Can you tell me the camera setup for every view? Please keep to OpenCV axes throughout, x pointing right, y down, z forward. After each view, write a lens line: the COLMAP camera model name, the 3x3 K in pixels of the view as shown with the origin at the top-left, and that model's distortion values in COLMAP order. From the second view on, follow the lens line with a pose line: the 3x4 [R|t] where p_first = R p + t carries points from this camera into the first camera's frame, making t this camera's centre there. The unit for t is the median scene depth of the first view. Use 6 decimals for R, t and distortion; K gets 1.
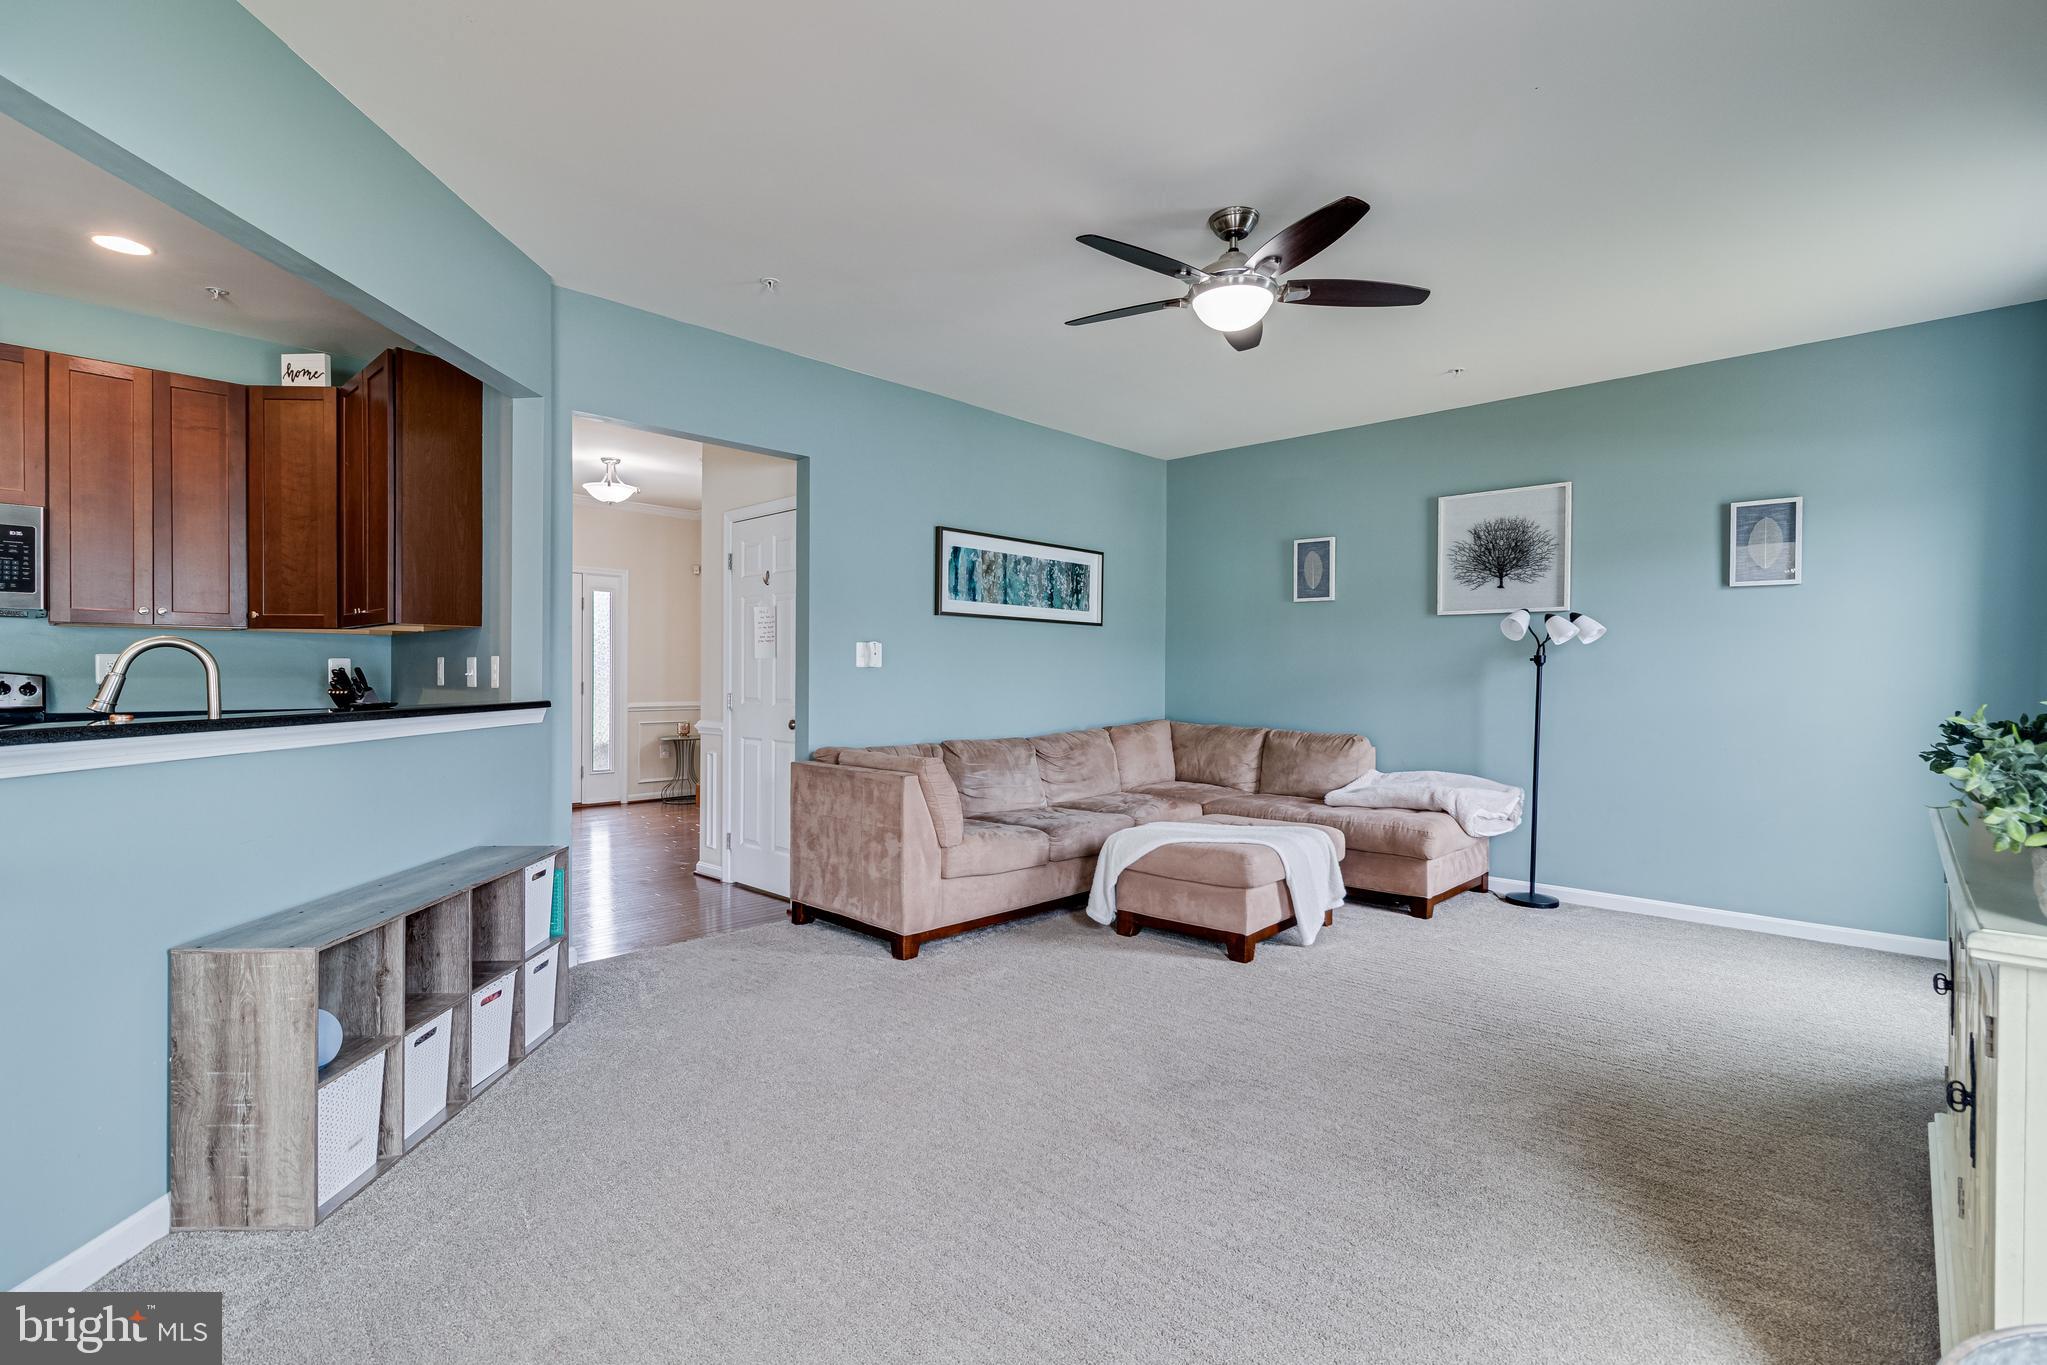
lens RADIAL K [[947.3, 0, 1023.7], [0, 947.3, 684.2], [0, 0, 1]] dist [0.004996, -0.000595]
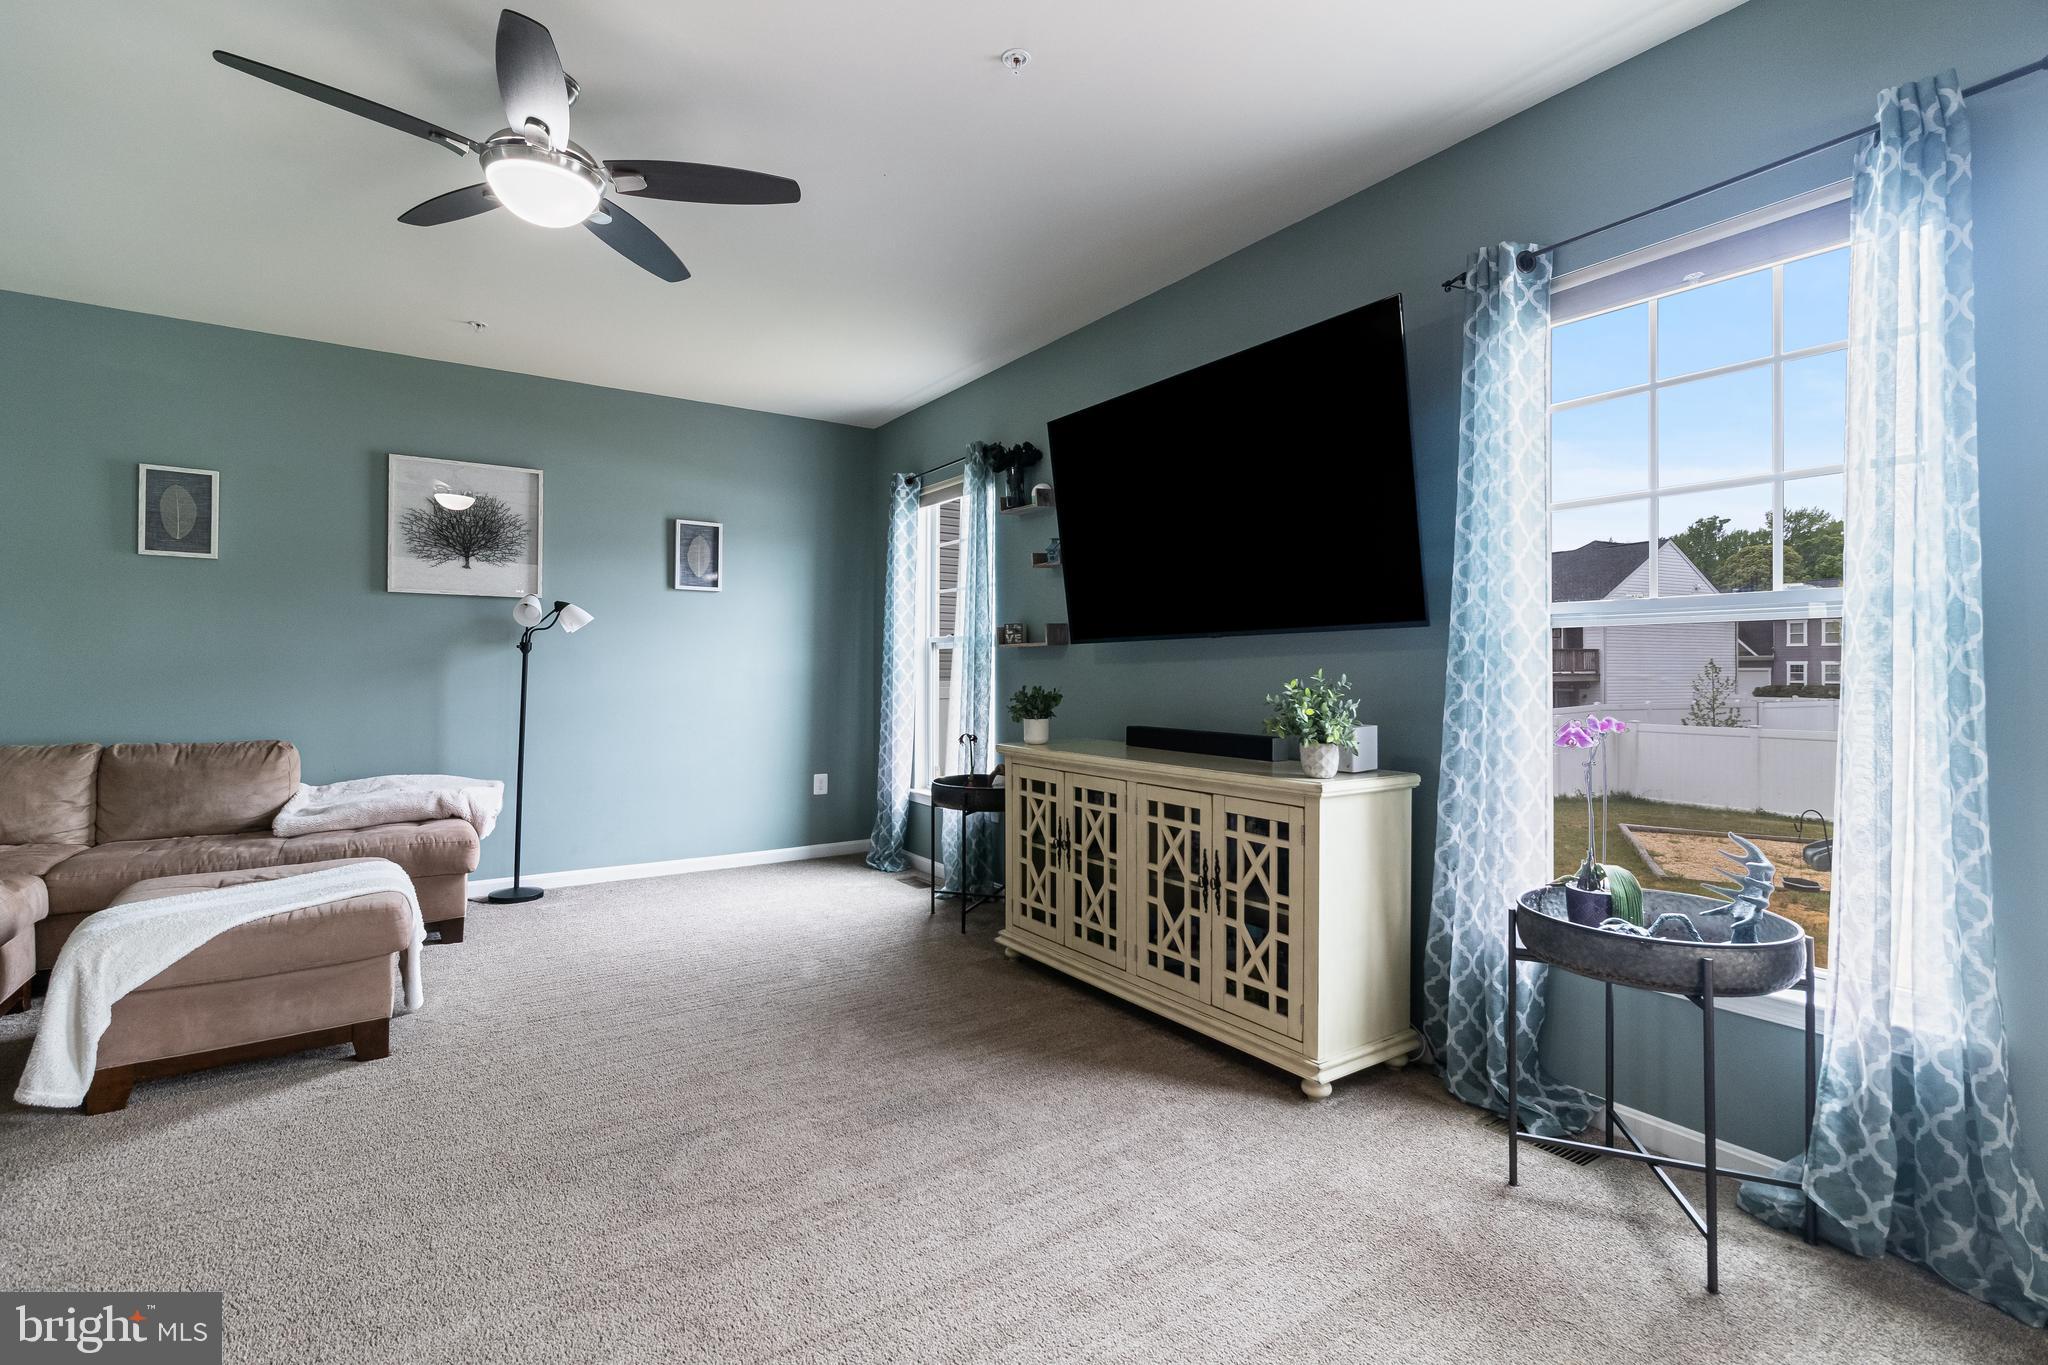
lens RADIAL K [[947.8, 0, 1016.0], [0, 947.8, 666.7], [0, 0, 1]] dist [0.004996, -0.000595]
pose [[0.222519, -0.003333, 0.974923, -0.297055], [0.006737, 0.999976, 0.001881, -0.003852], [-0.974905, 0.006149, 0.222536, 0.287087]]
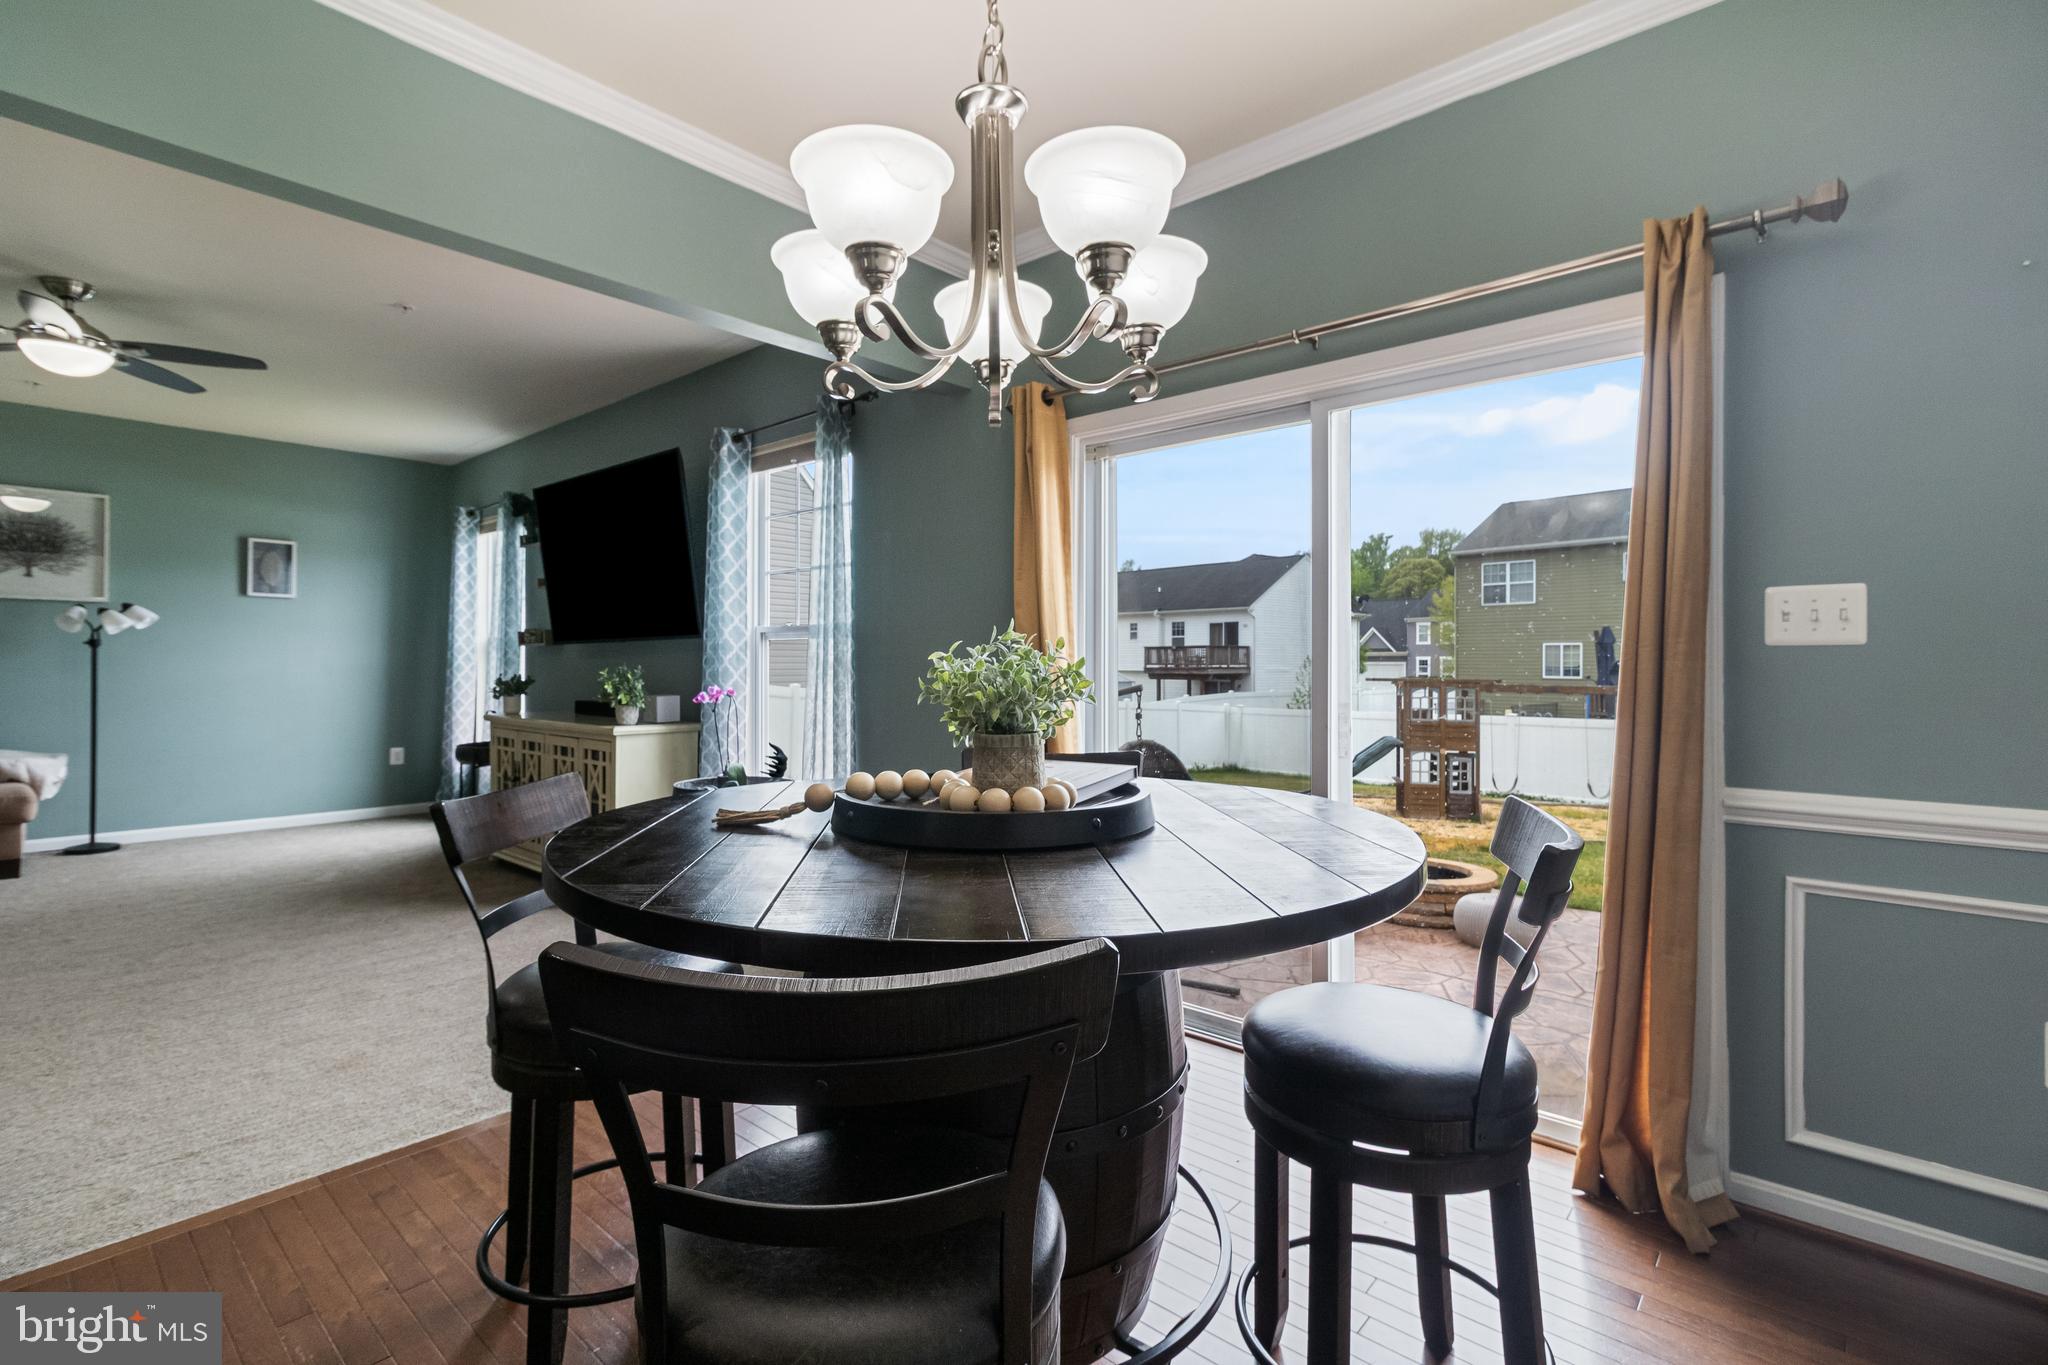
lens RADIAL K [[947.8, 0, 1033.0], [0, 947.8, 664.4], [0, 0, 1]] dist [0.004996, -0.000595]
pose [[-0.038806, -0.007488, 0.999219, -0.679806], [0.004103, 0.999962, 0.007653, -0.003887], [-0.999238, 0.004397, -0.038774, -0.123990]]
